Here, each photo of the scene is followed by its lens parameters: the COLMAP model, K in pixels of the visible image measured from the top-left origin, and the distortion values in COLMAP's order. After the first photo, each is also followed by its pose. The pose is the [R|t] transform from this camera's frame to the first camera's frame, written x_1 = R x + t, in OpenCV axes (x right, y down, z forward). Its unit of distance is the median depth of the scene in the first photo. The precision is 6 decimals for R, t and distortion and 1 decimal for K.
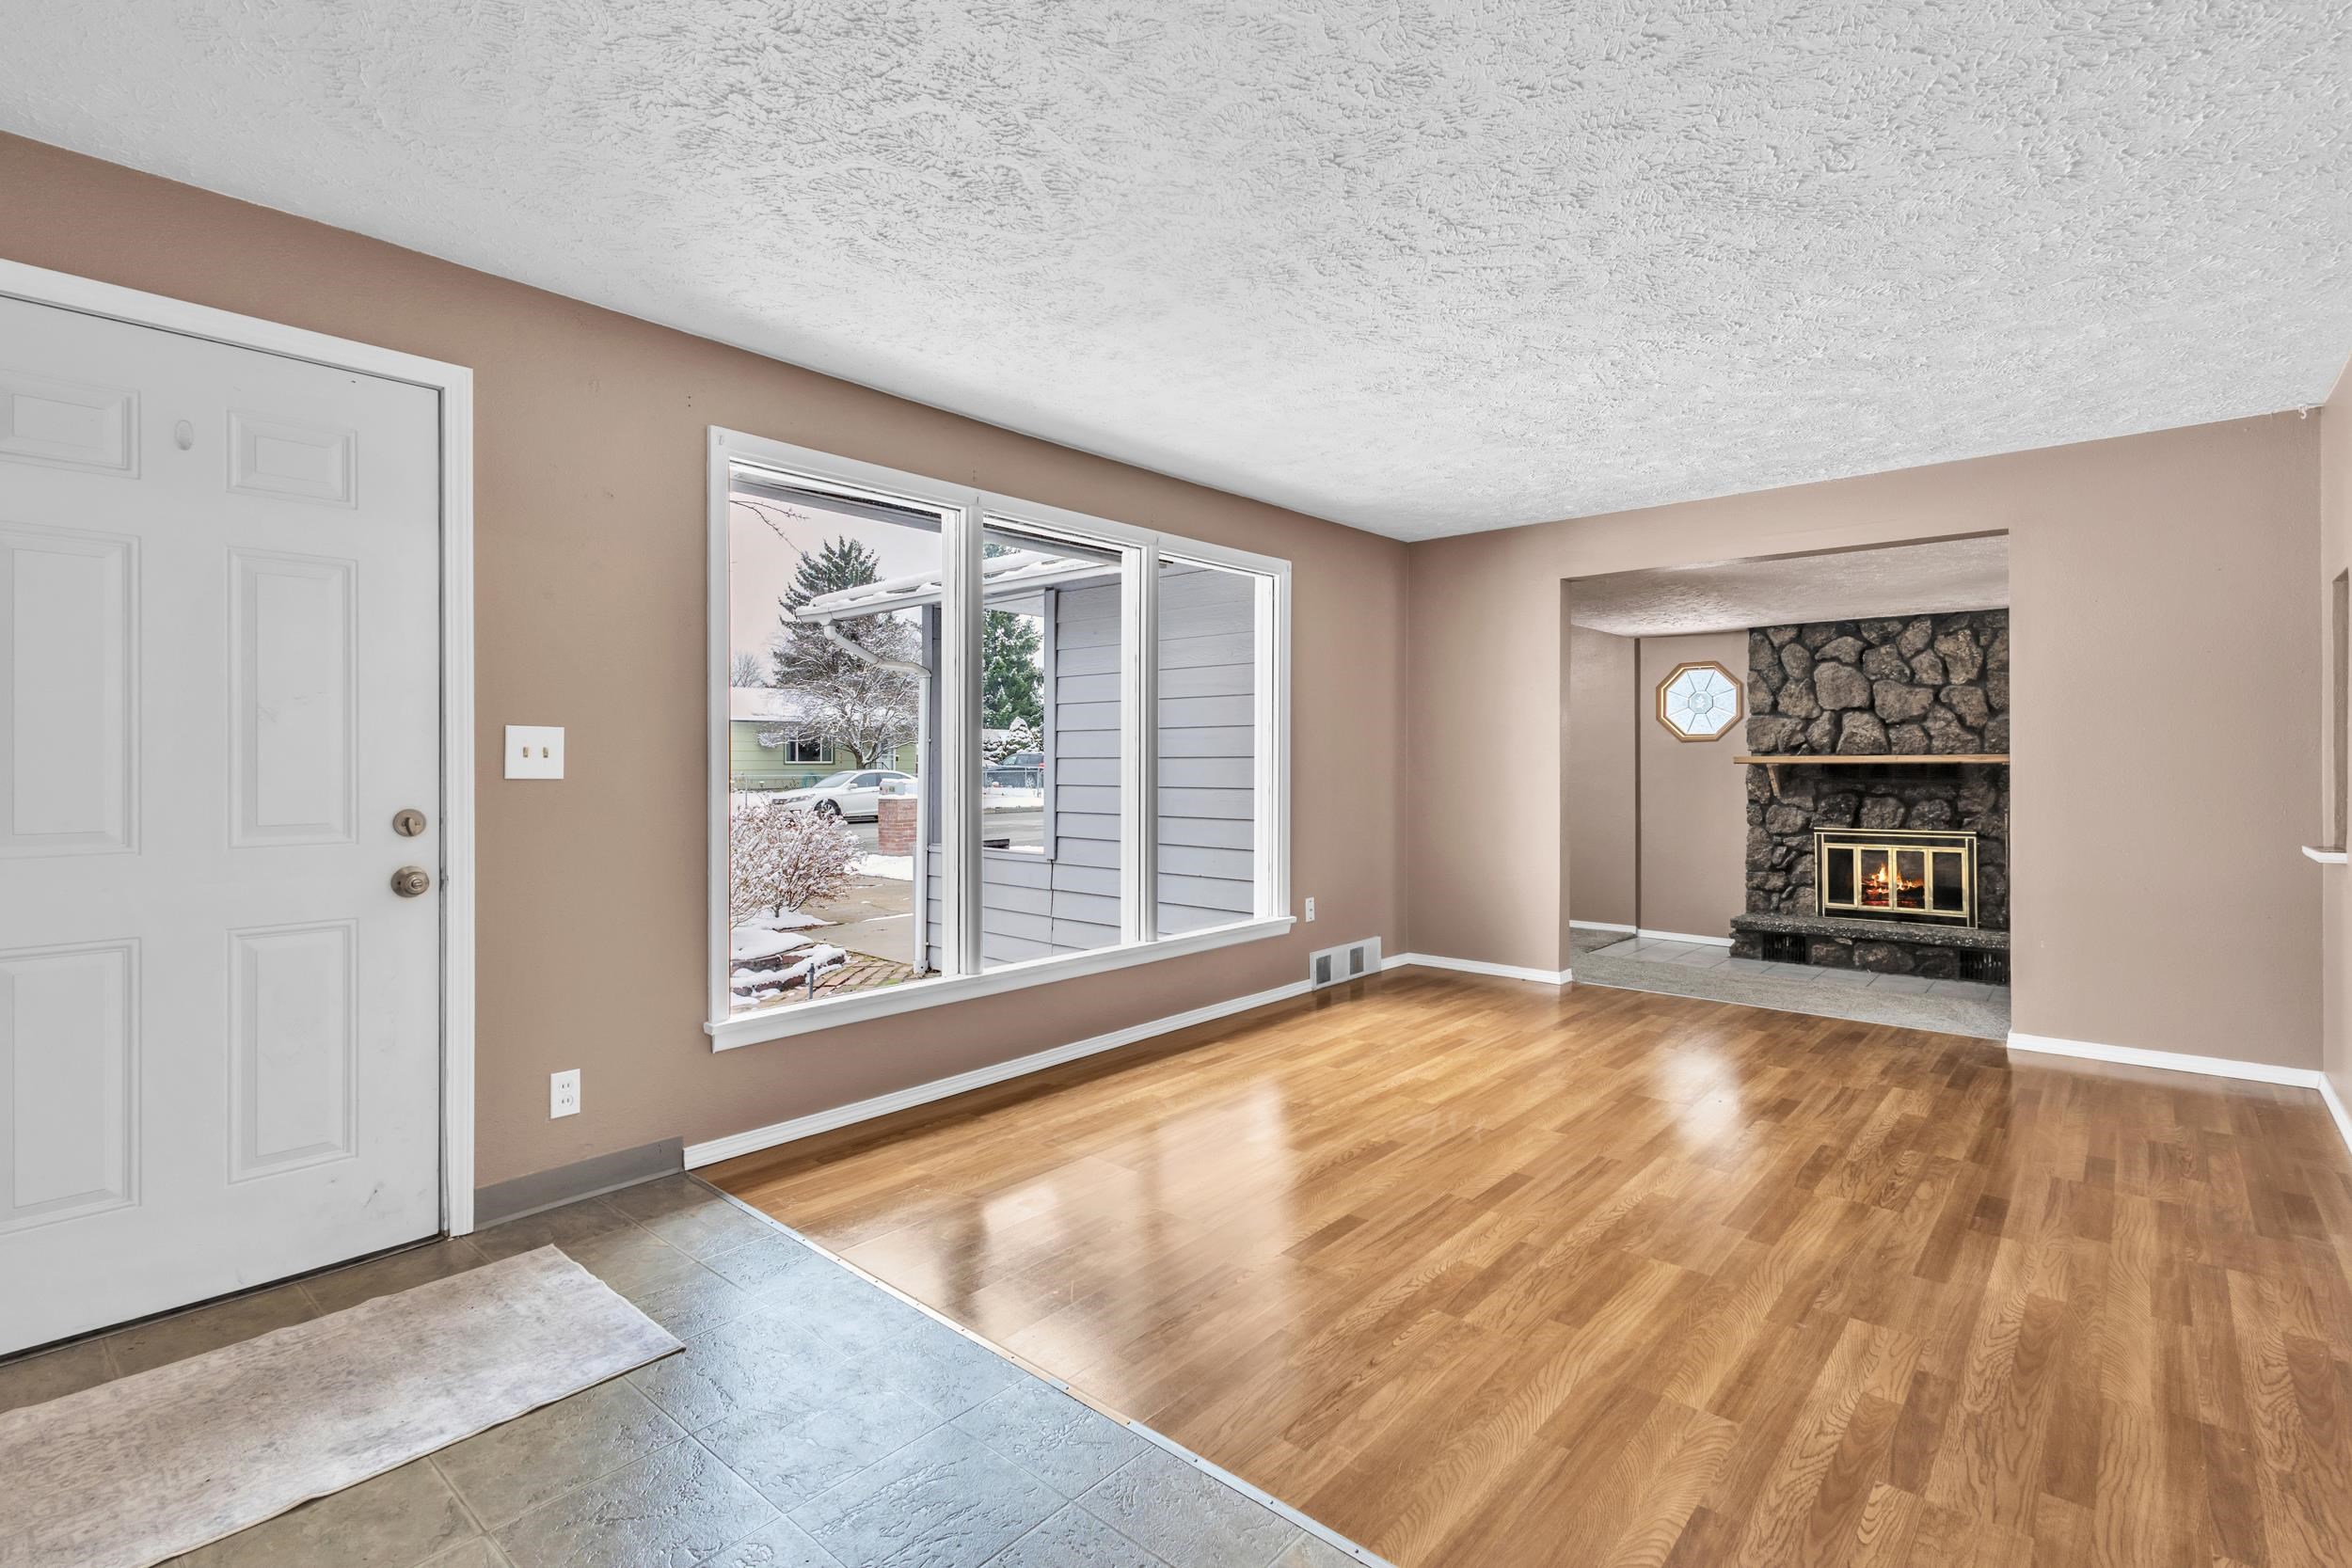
lens RADIAL K [[1098.4, 0, 1175.1], [0, 1098.4, 760.6], [0, 0, 1]] dist [0.011811, -0.001180]
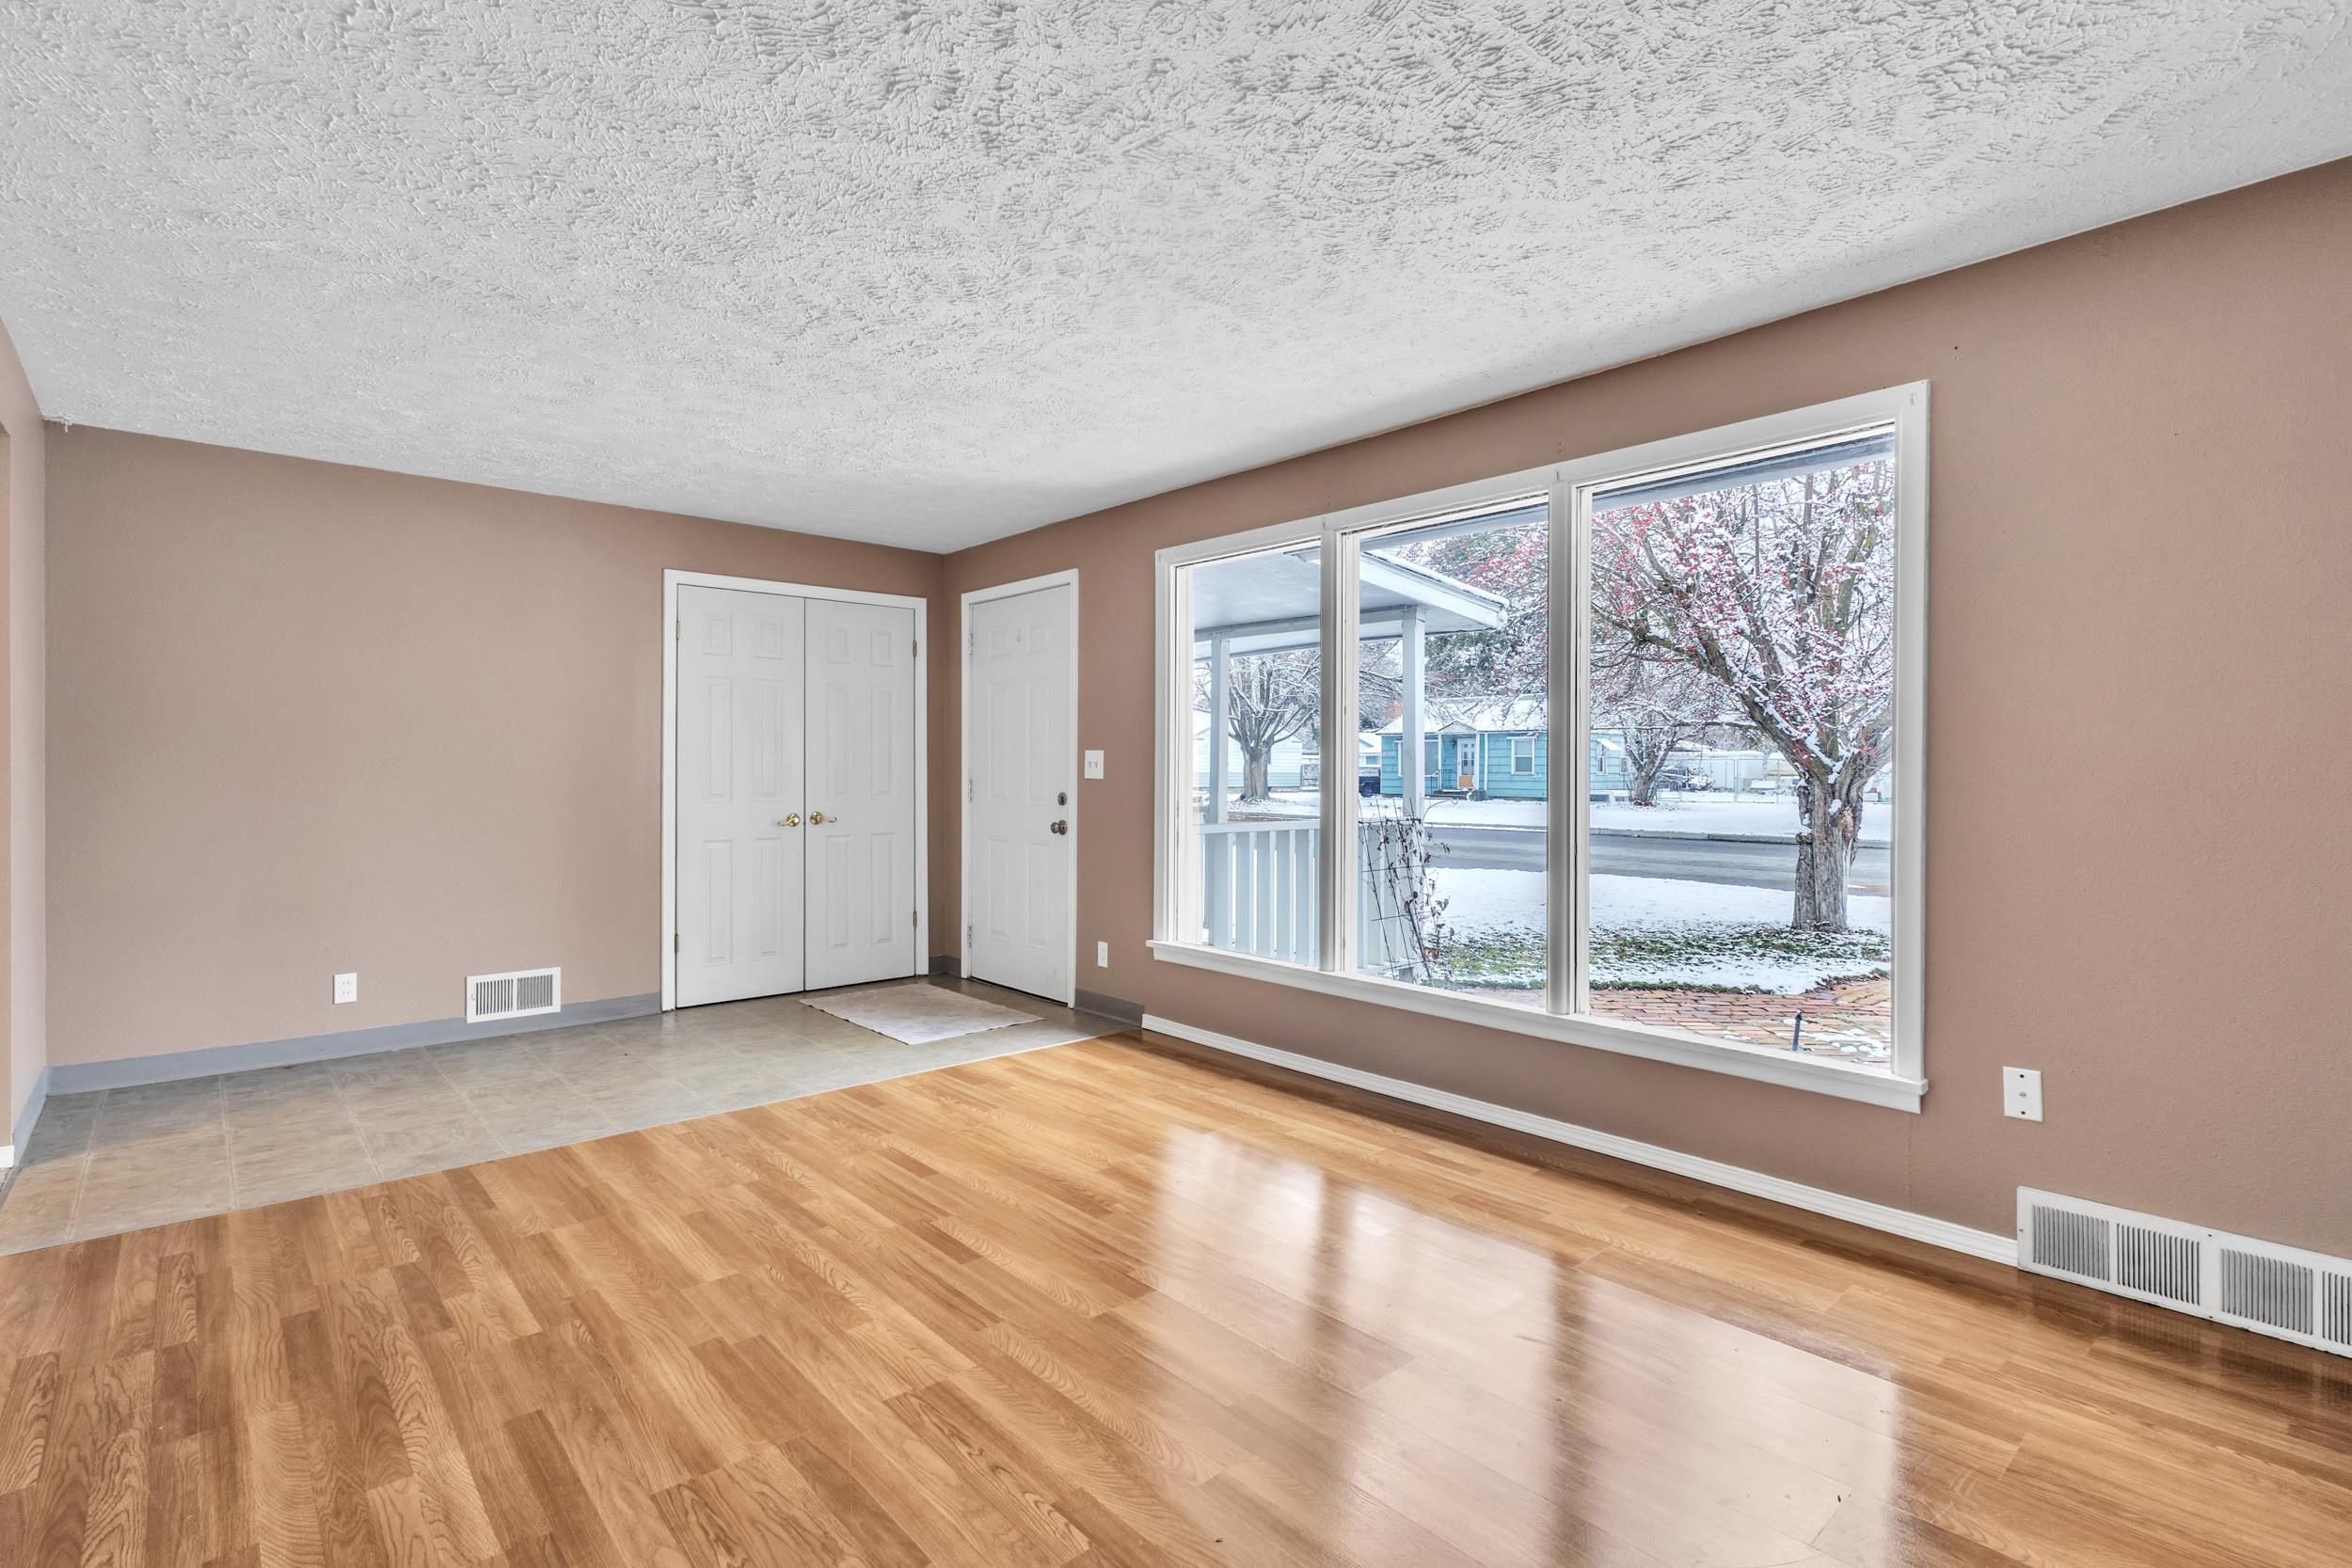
lens RADIAL K [[1101.3, 0, 1172.2], [0, 1101.3, 776.0], [0, 0, 1]] dist [0.009551, -0.000609]
pose [[-0.123634, 0.008371, -0.992293, 0.467538], [-0.003099, 0.999956, 0.008822, -0.001689], [0.992323, 0.004166, -0.123603, 0.516289]]
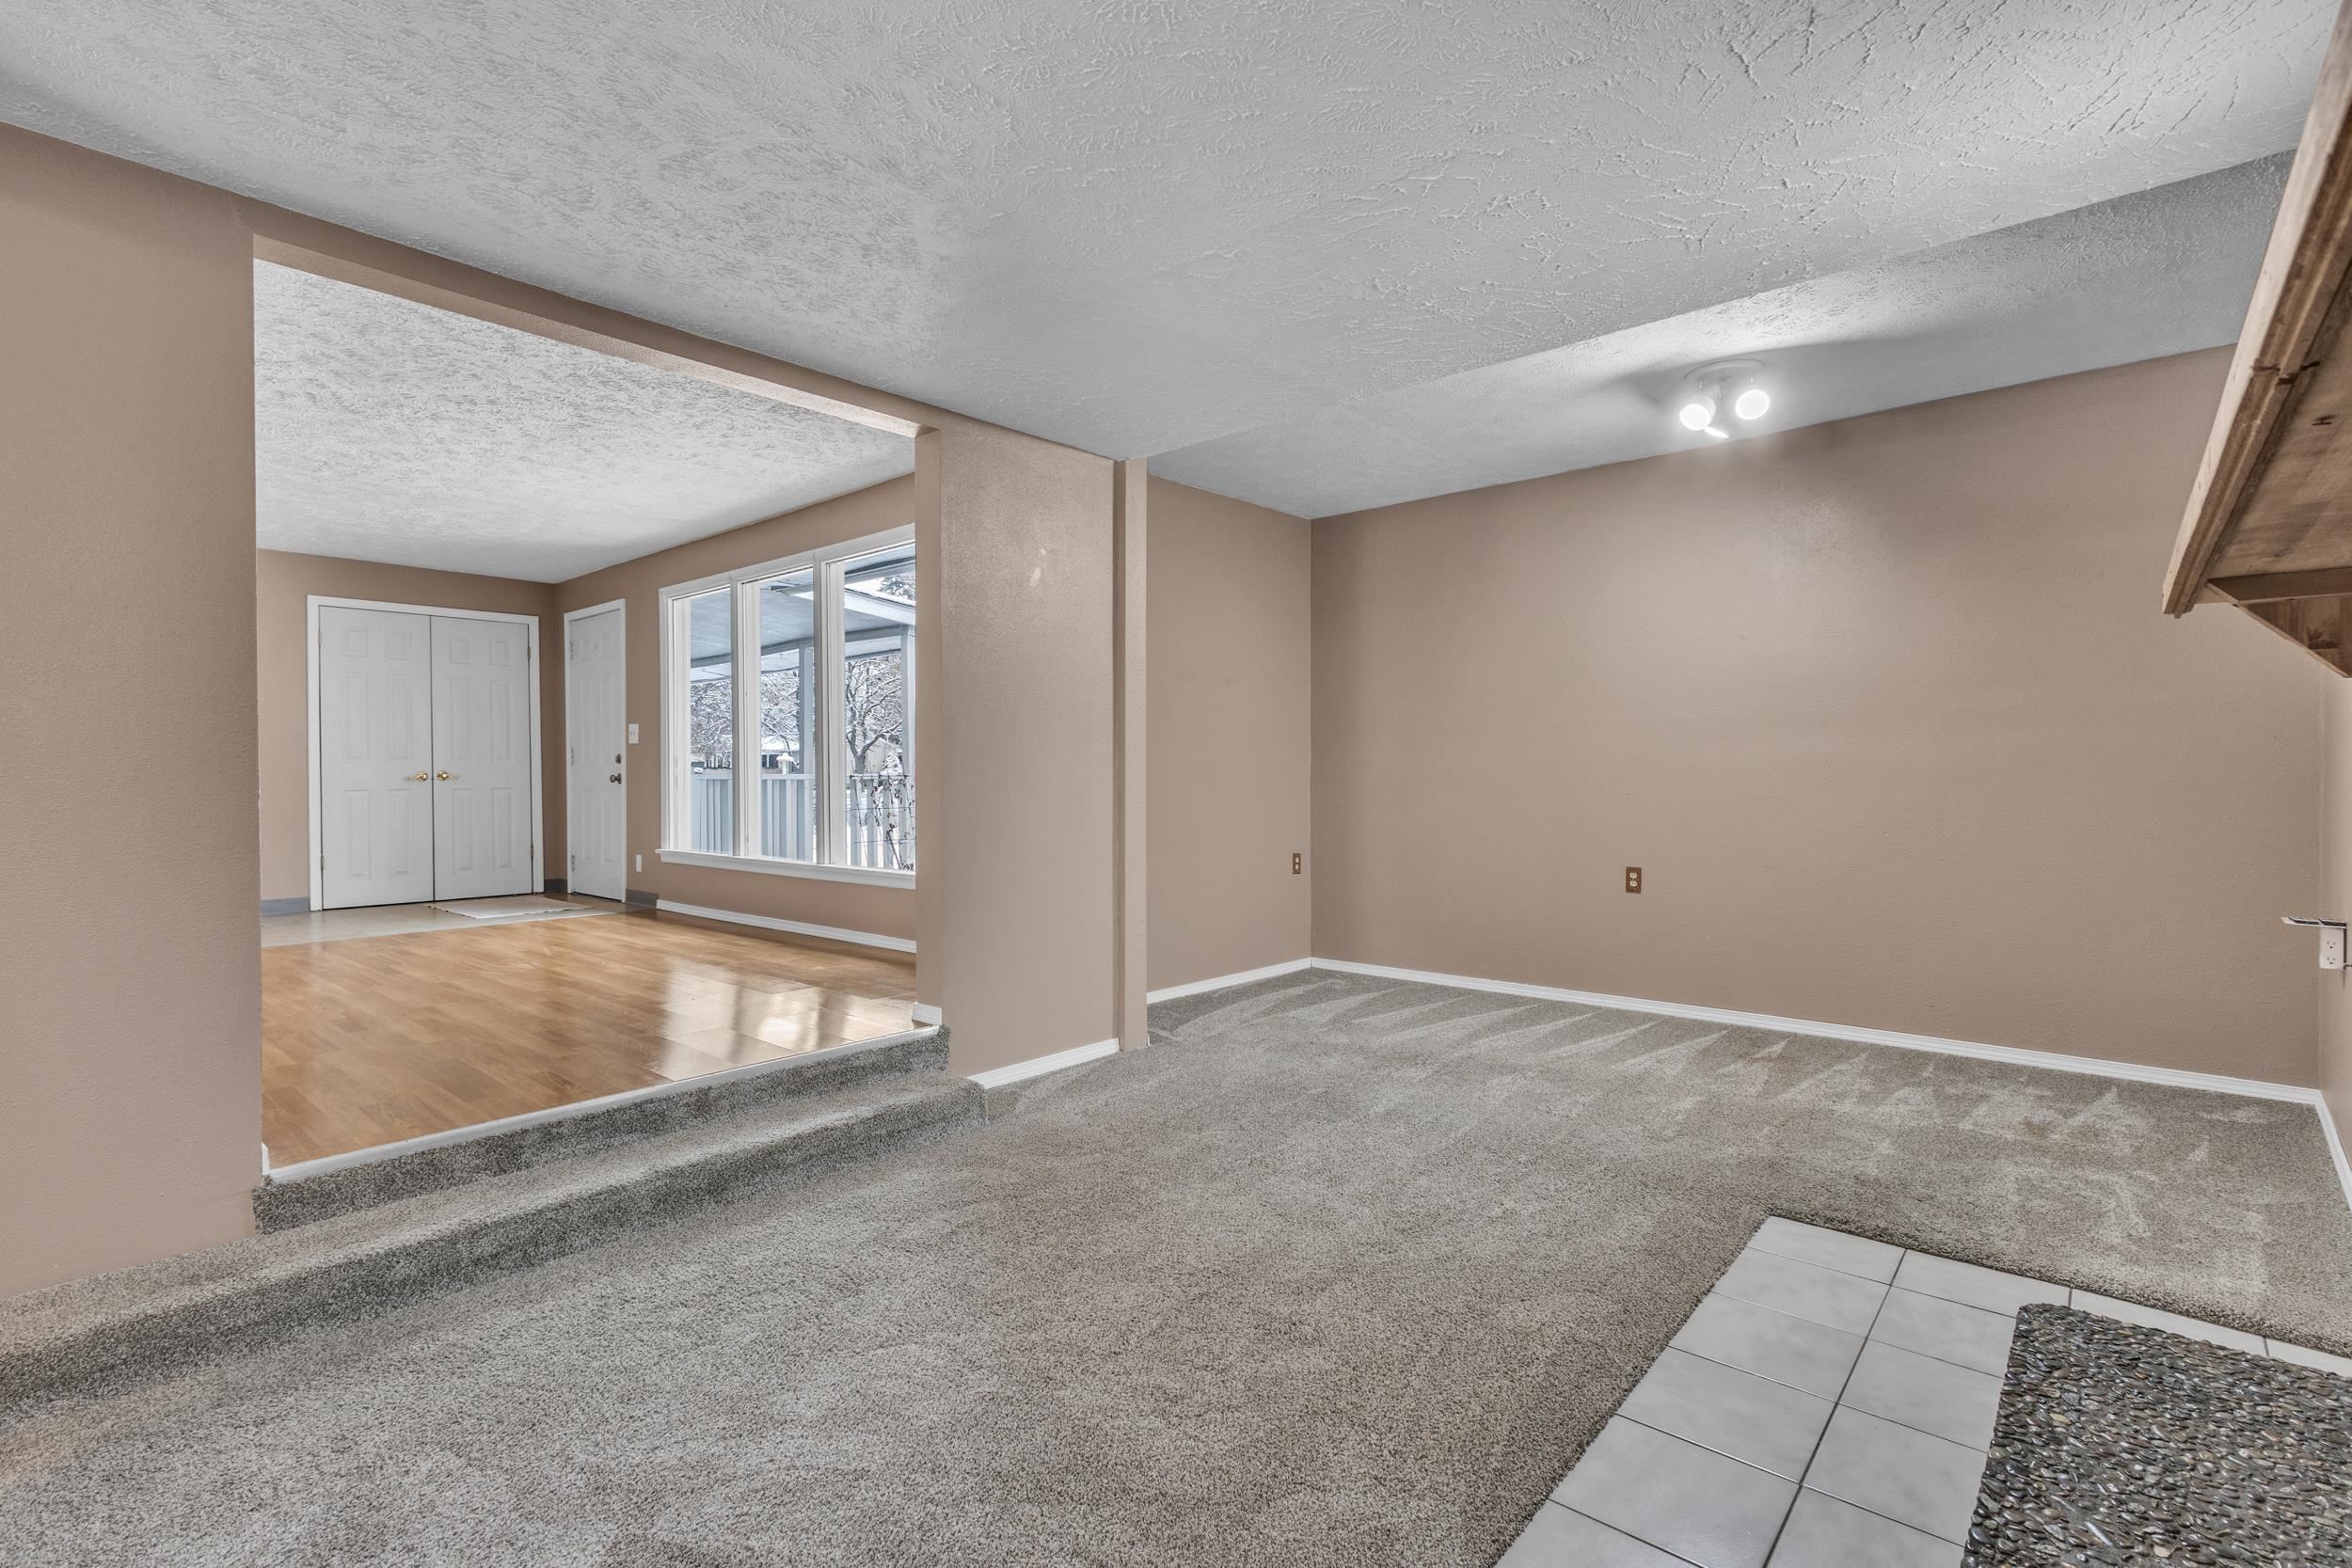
lens RADIAL K [[1086.2, 0, 1182.9], [0, 1086.2, 787.2], [0, 0, 1]] dist [0.010778, -0.000138]
pose [[0.002246, 0.014083, -0.999898, 0.789046], [0.004220, 0.999892, 0.014093, 0.034772], [0.999989, -0.004252, 0.002186, 0.886263]]
